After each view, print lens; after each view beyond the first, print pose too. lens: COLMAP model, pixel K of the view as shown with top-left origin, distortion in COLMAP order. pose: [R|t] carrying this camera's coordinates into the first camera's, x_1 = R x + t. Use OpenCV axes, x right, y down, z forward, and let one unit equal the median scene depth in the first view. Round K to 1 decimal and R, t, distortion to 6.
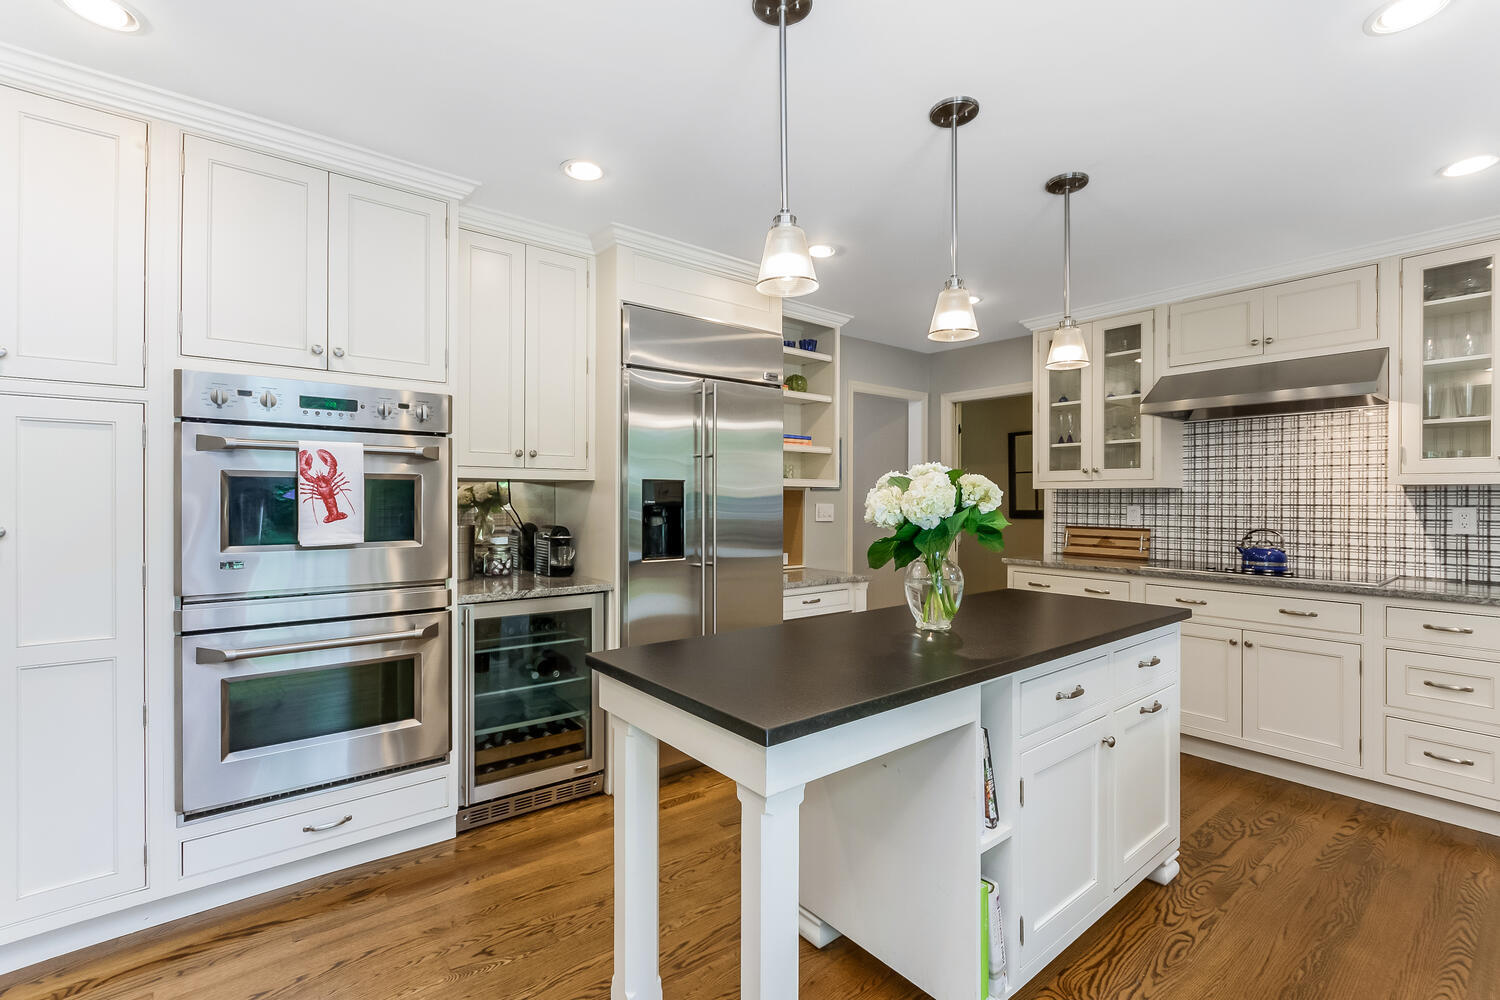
lens RADIAL K [[638.1, 0, 750.0], [0, 638.1, 500.0], [0, 0, 1]] dist [-0.001605, -0.000060]
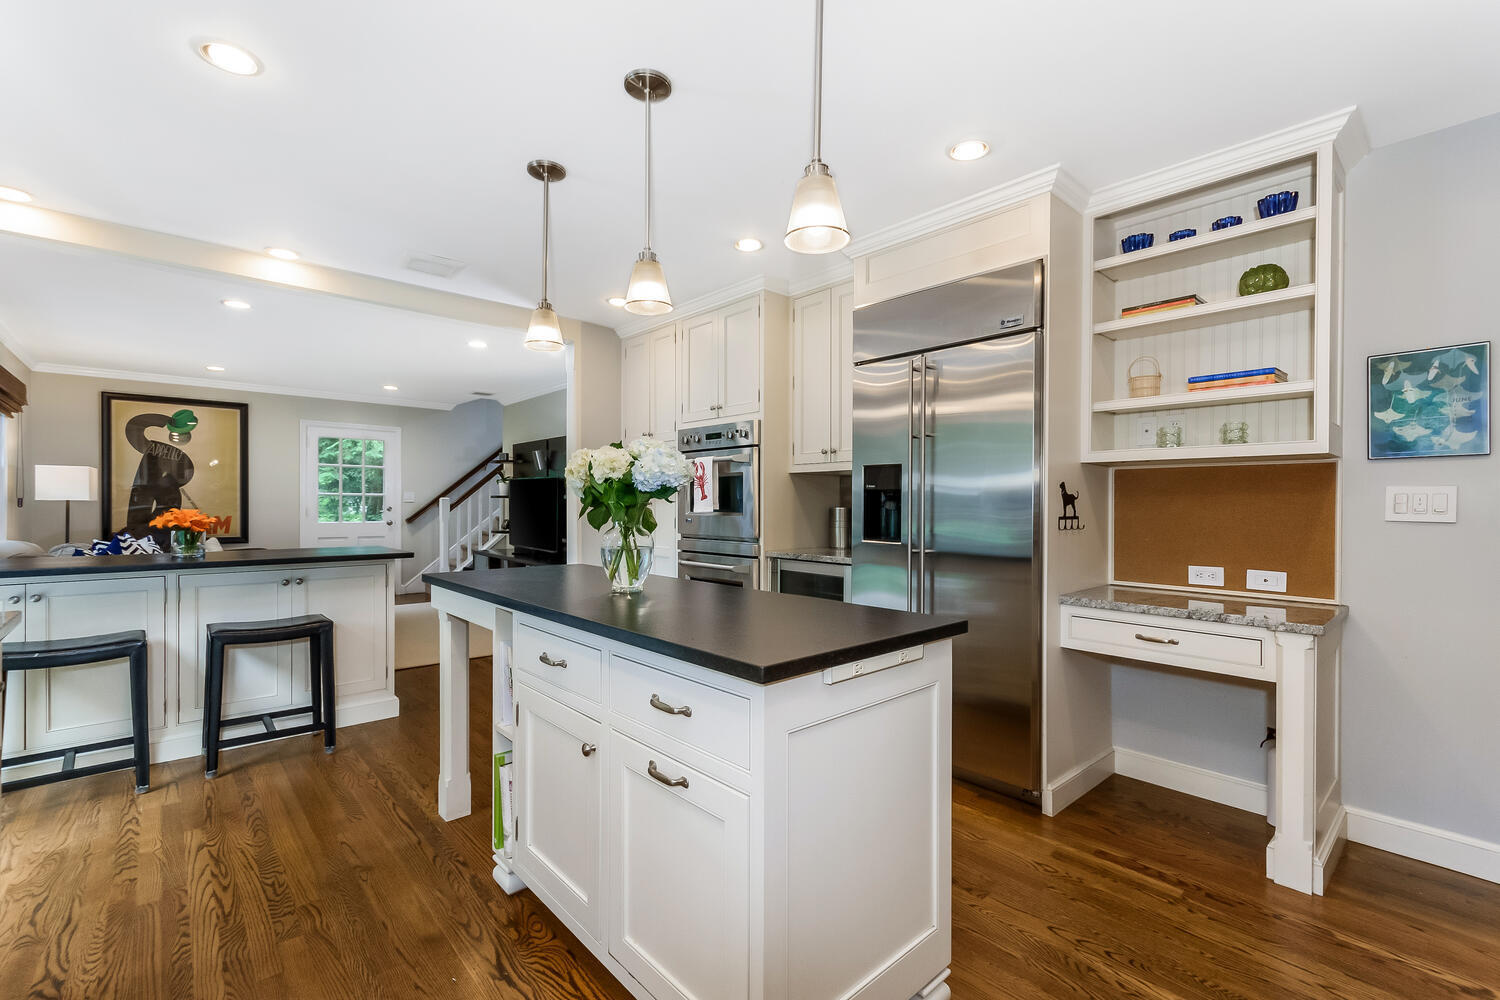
lens RADIAL K [[661.3, 0, 773.0], [0, 661.3, 507.2], [0, 0, 1]] dist [0.014522, -0.012763]
pose [[0.084668, 0.000989, -0.996409, 1.309027], [-0.001013, 0.999999, 0.000907, 0.053921], [0.996409, 0.000932, 0.084669, 1.050497]]
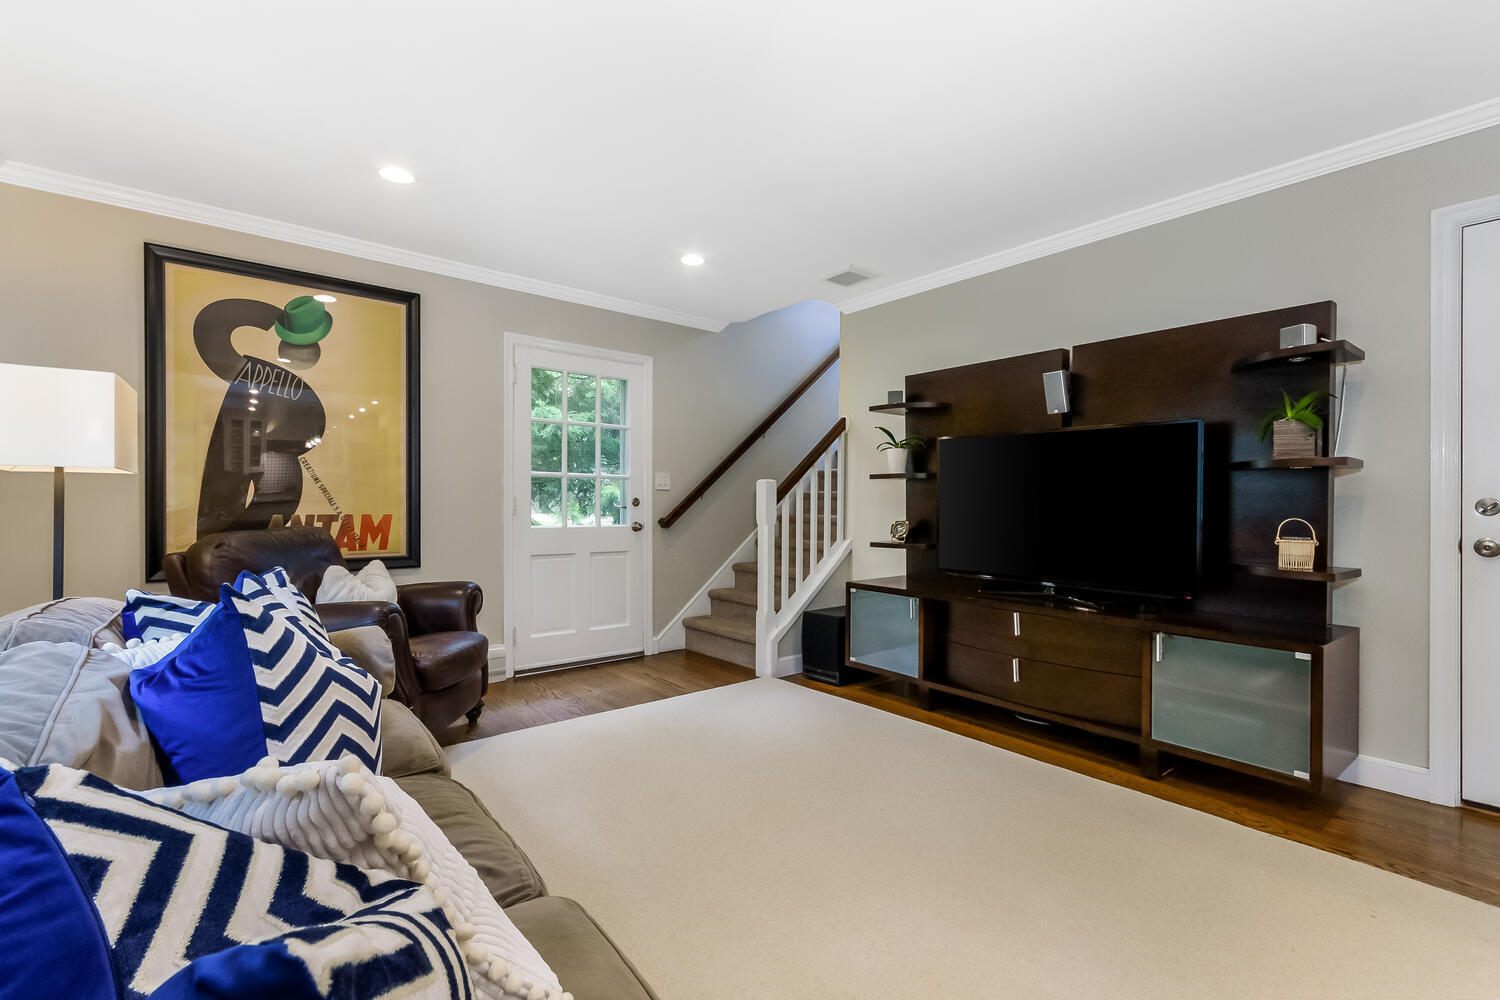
lens RADIAL K [[667.6, 0, 739.2], [0, 667.6, 504.0], [0, 0, 1]] dist [0.001952, 0.000439]
pose [[0.028312, -0.004429, -0.999589, -0.946086], [0.000066, 0.999990, -0.004429, 0.090727], [0.999599, 0.000059, 0.028312, -0.903983]]
